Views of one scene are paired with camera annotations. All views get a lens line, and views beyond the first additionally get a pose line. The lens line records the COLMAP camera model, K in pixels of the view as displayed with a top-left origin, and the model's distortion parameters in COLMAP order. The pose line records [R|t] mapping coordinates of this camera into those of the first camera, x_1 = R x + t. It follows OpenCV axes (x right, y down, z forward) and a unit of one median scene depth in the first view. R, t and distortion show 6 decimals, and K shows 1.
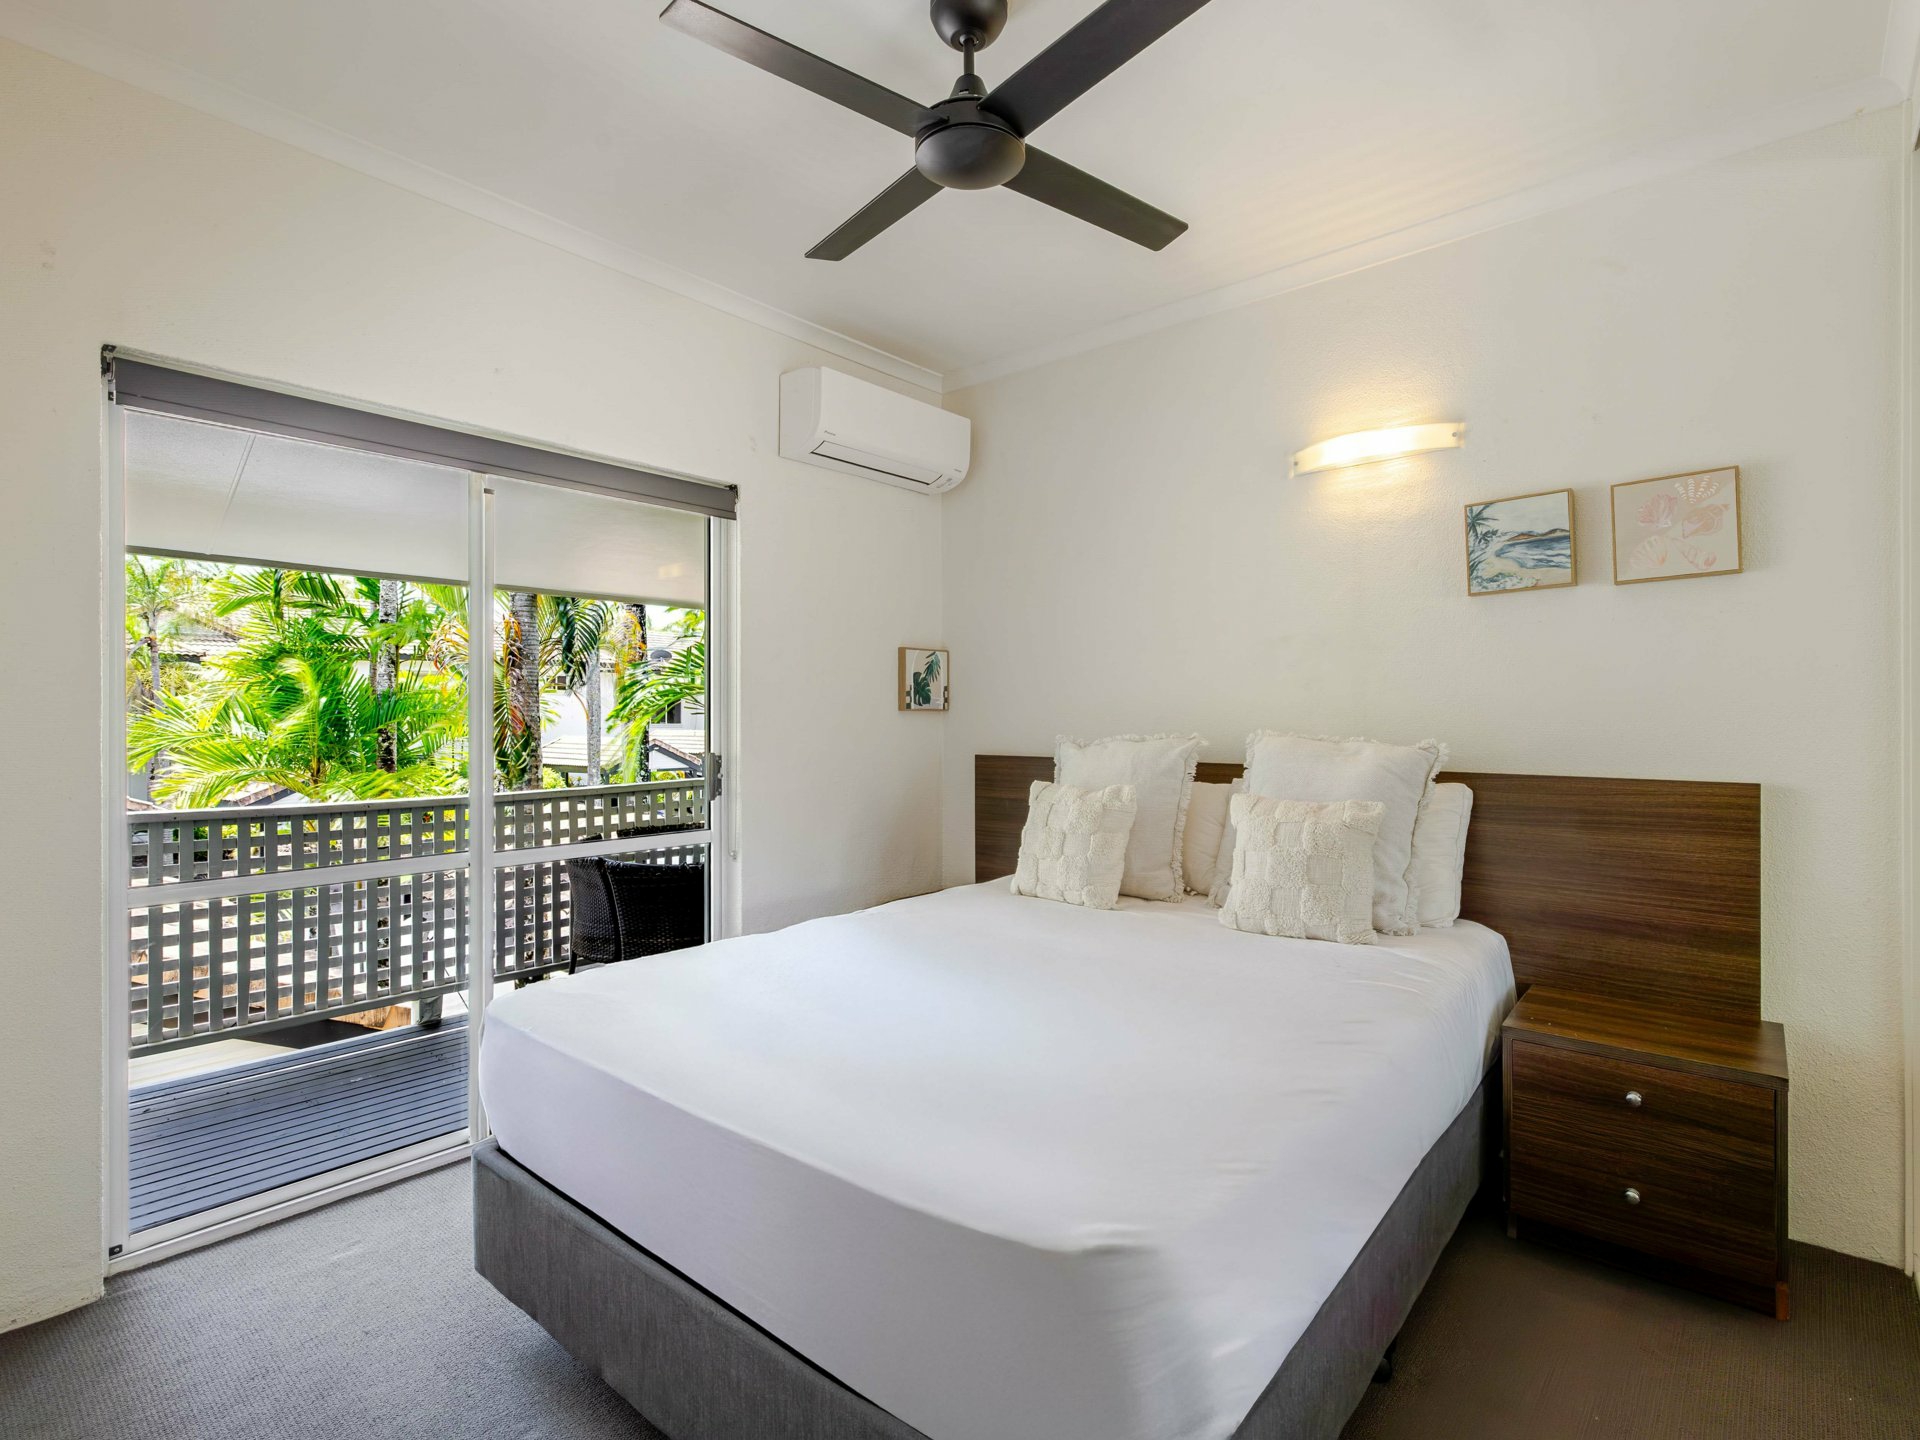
lens RADIAL K [[917.6, 0, 958.5], [0, 917.6, 726.9], [0, 0, 1]] dist [-0.005442, -0.000226]
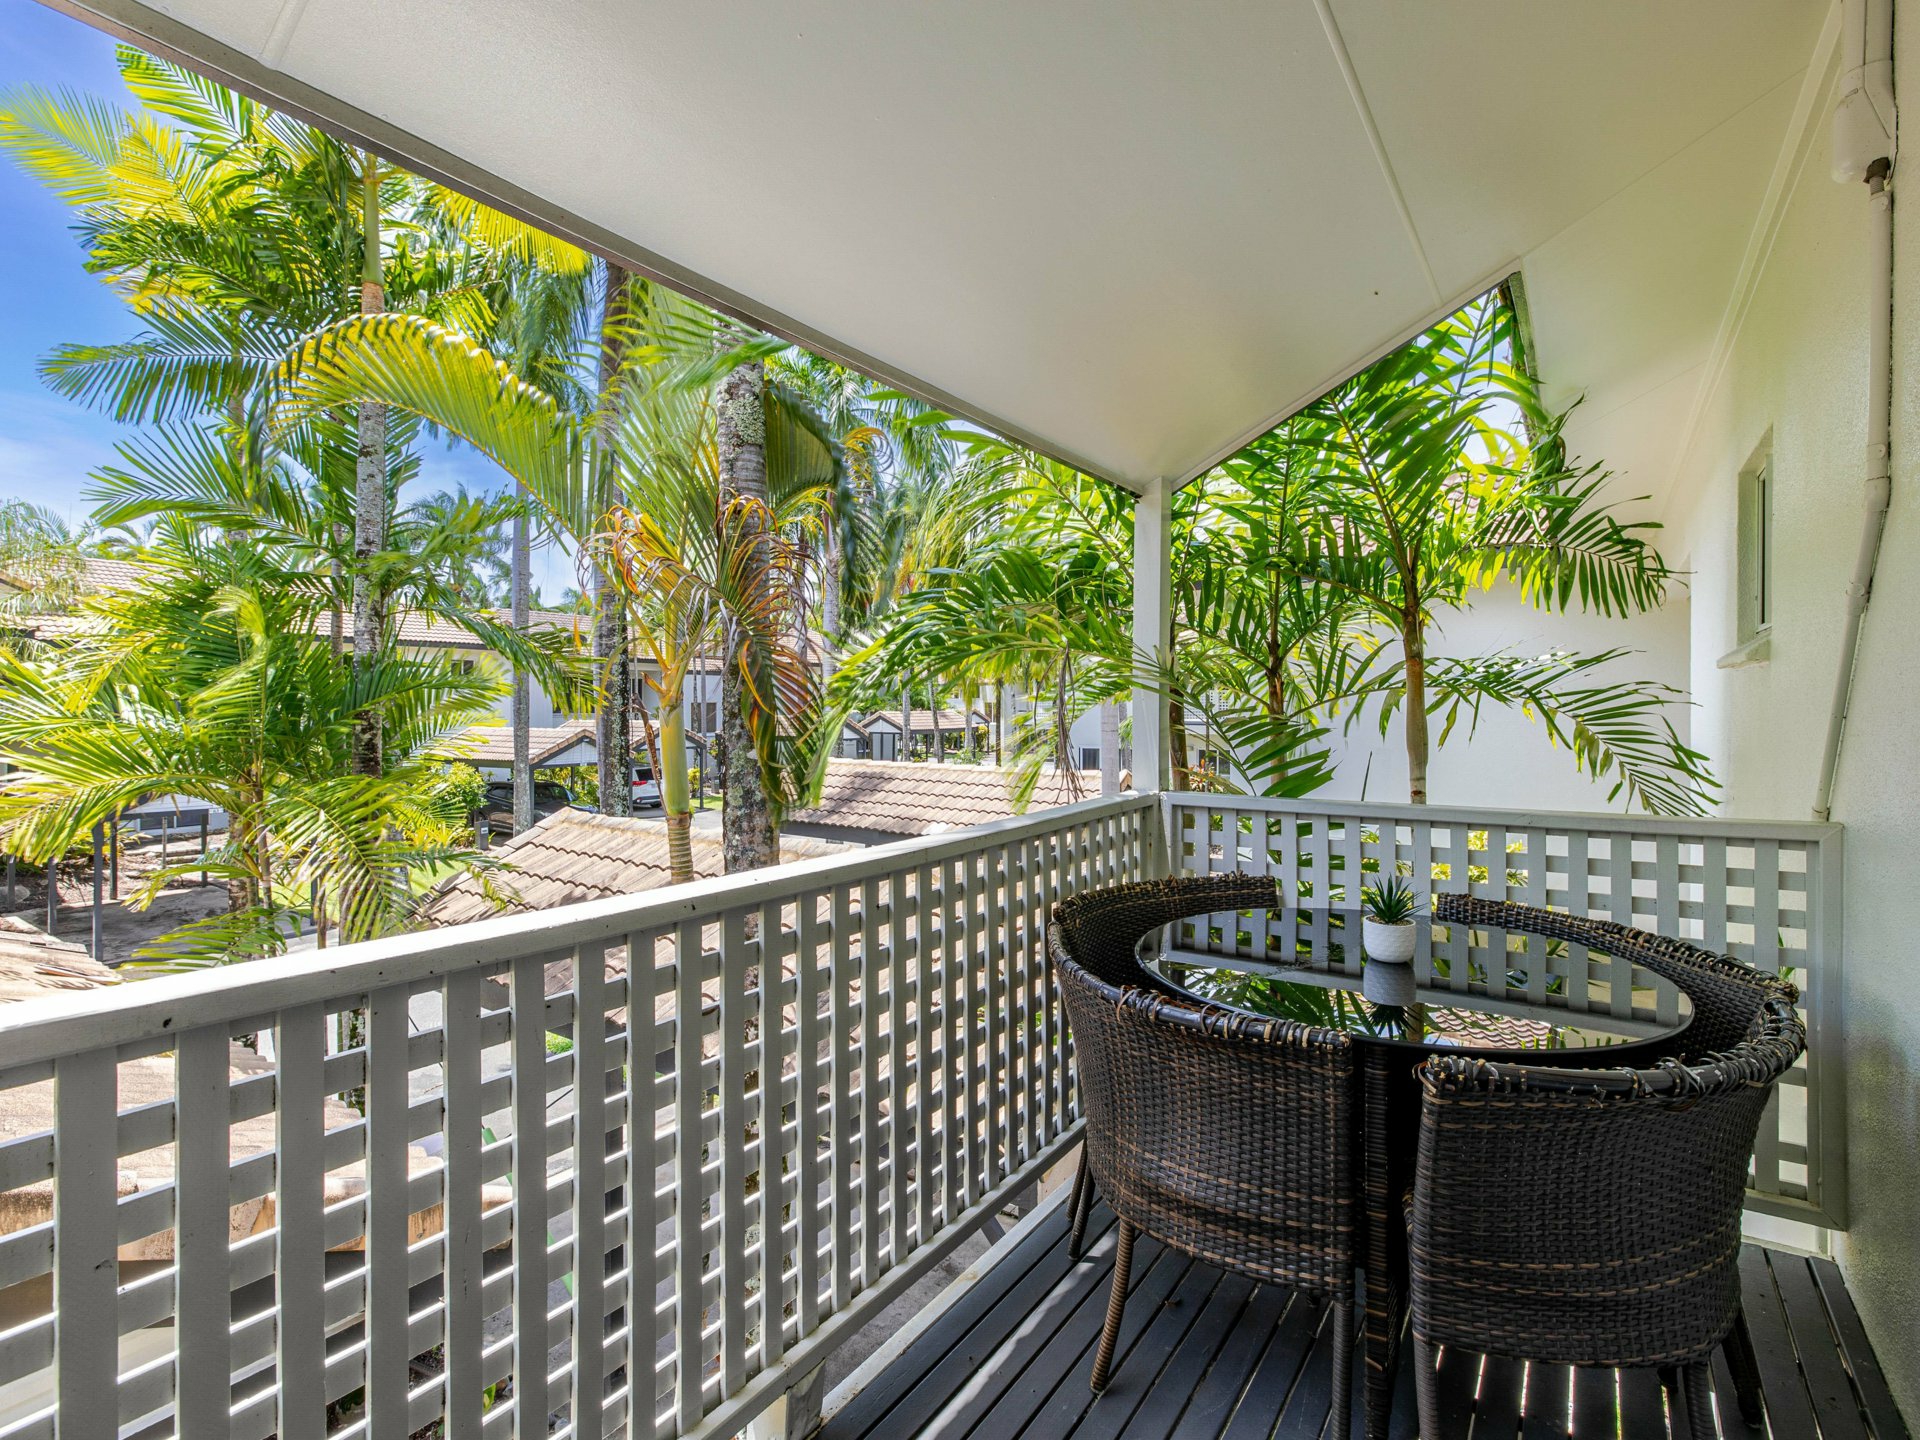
lens RADIAL K [[917.6, 0, 961.7], [0, 917.6, 714.4], [0, 0, 1]] dist [-0.005442, -0.000226]
pose [[0.994143, -0.002212, 0.108051, -0.275084], [0.002478, 0.999994, -0.002332, 0.005859], [-0.108045, 0.002586, 0.994143, 0.299127]]
